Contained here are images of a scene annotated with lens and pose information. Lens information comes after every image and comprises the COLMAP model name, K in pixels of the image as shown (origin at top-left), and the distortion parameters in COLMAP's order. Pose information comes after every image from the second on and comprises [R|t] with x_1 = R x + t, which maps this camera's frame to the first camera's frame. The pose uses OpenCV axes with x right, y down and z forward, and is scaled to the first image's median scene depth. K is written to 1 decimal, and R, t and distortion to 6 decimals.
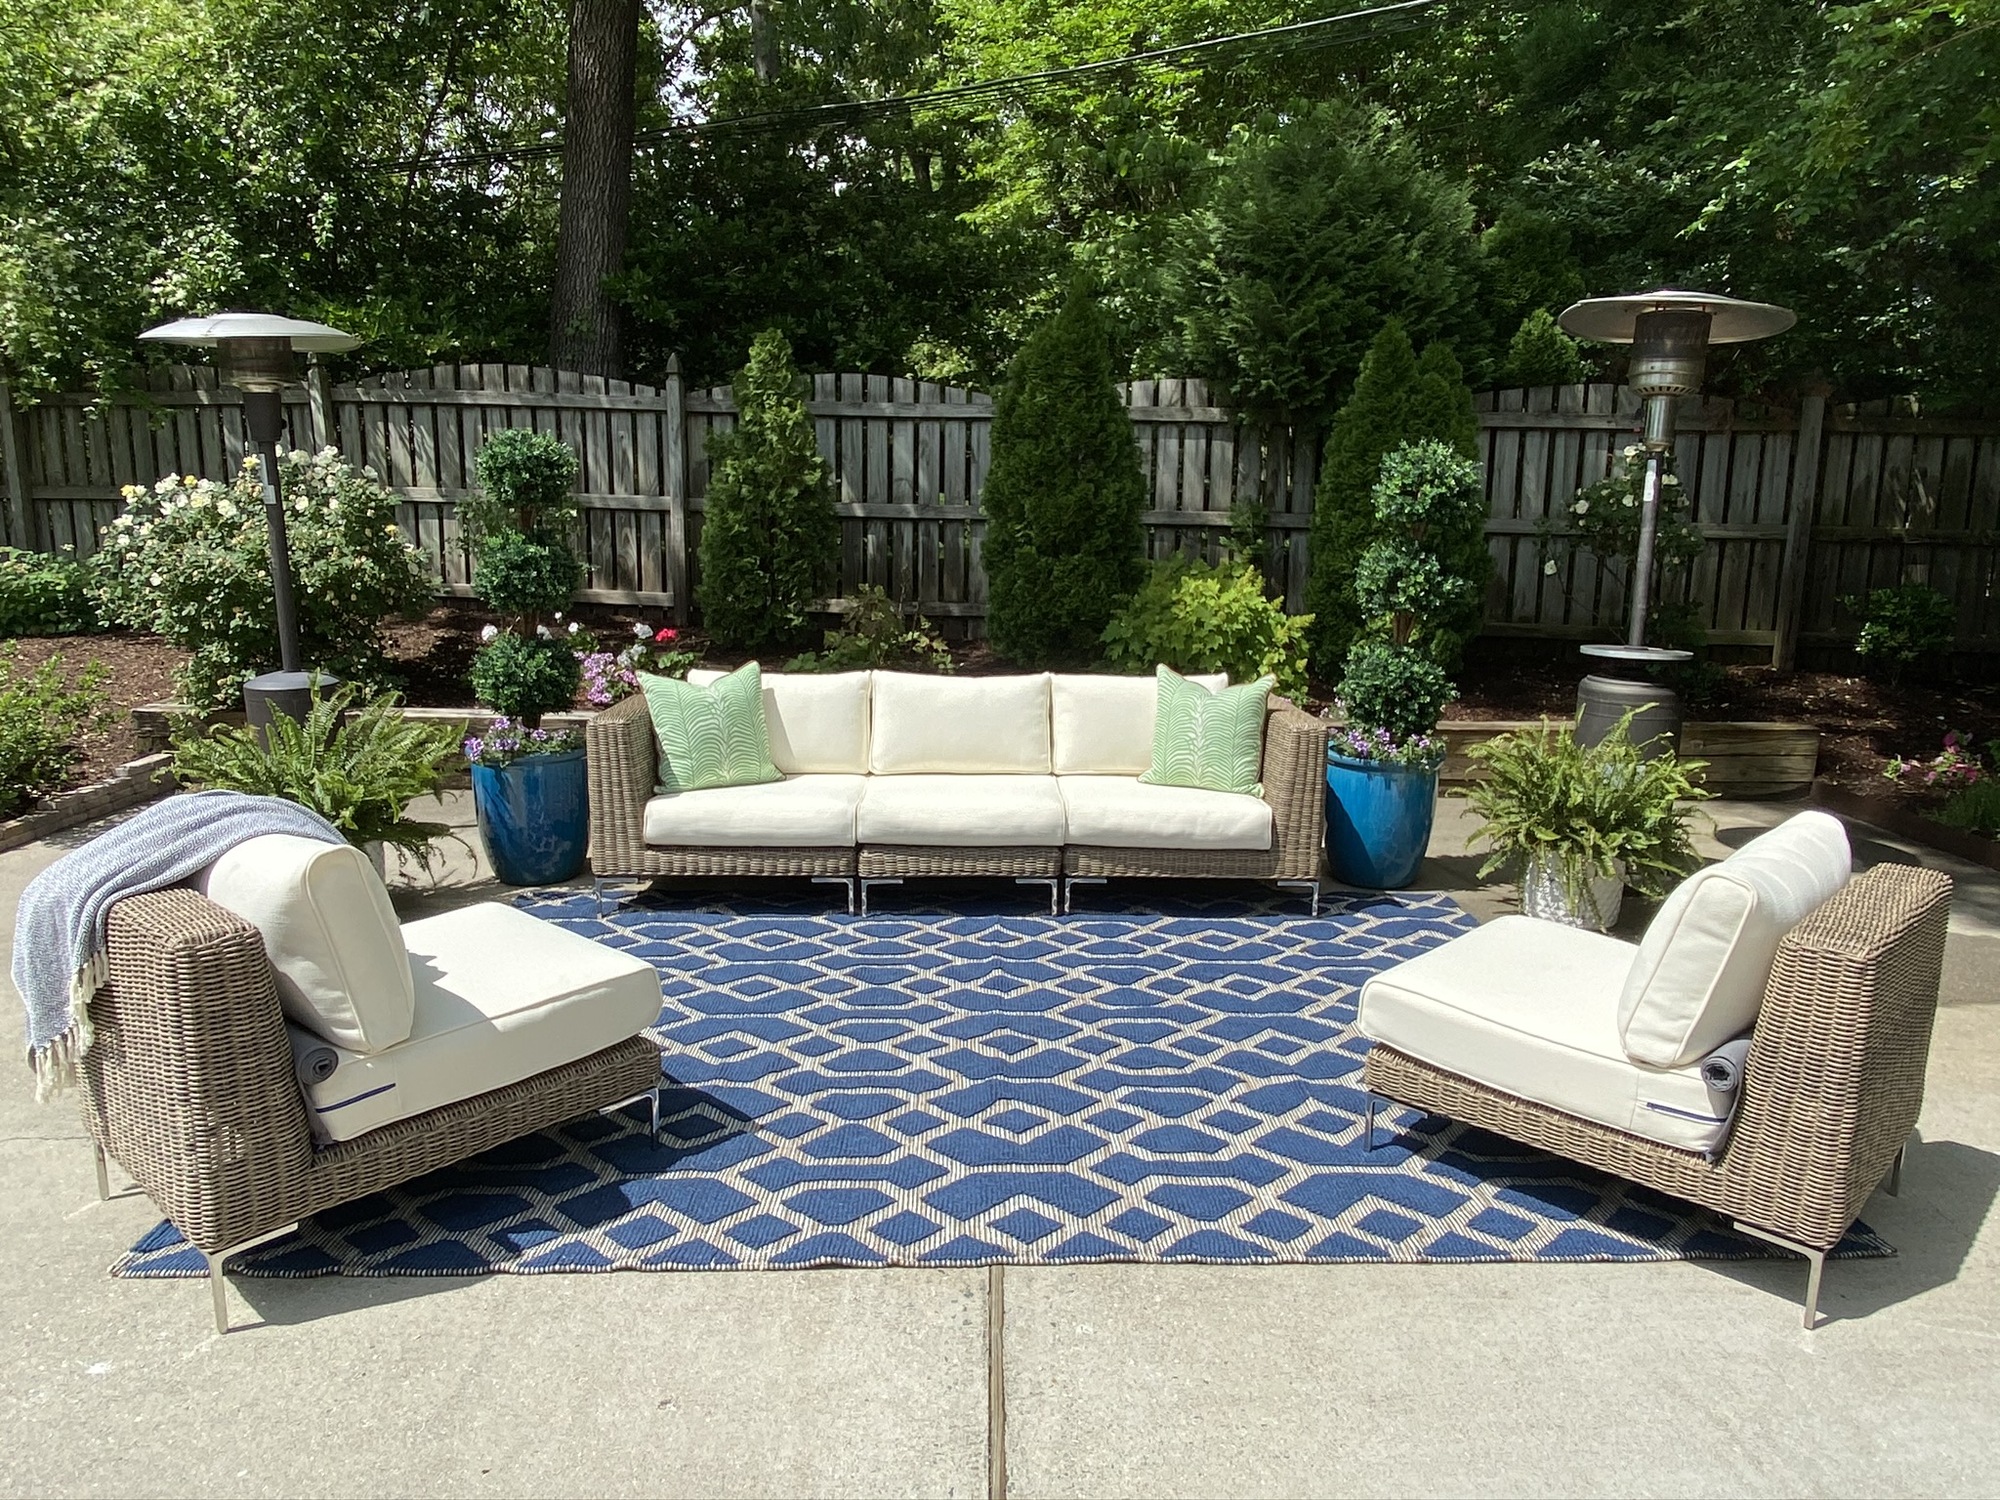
lens RADIAL K [[1290.4, 0, 1000.0], [0, 1290.4, 750.0], [0, 0, 1]] dist [0.083969, -0.096772]
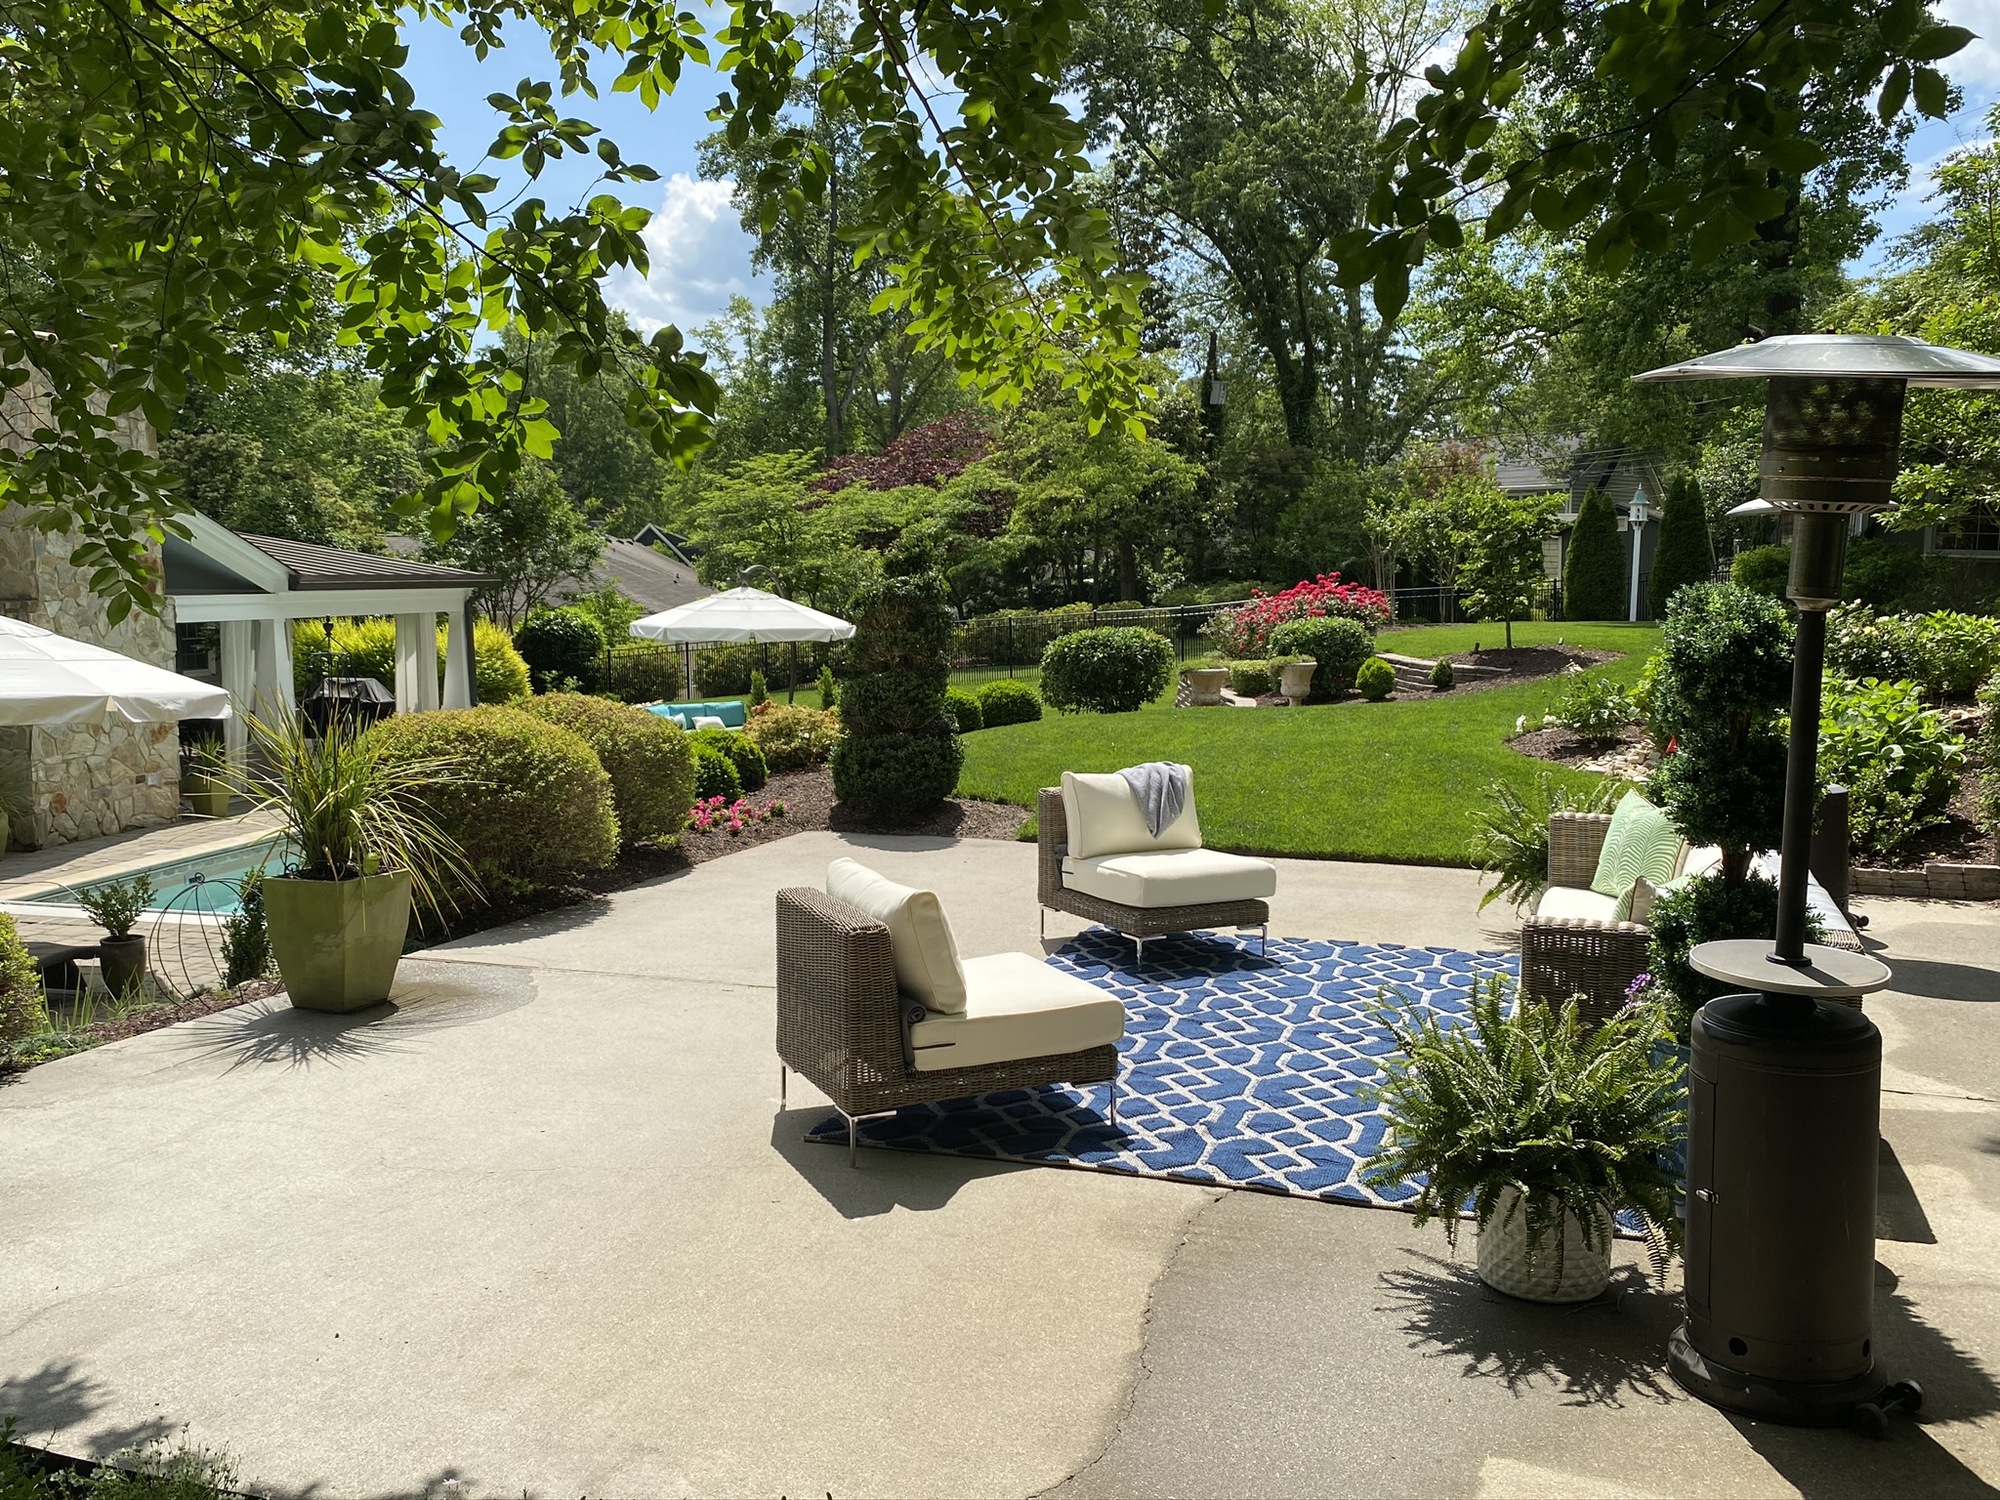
lens RADIAL K [[1772.2, 0, 1000.0], [0, 1772.2, 750.0], [0, 0, 1]] dist [0.111451, -0.294262]
pose [[-0.352709, 0.081976, -0.932135, 1.344830], [-0.172221, 0.973451, 0.150775, -0.227537], [0.919748, 0.213713, -0.329227, 0.959323]]
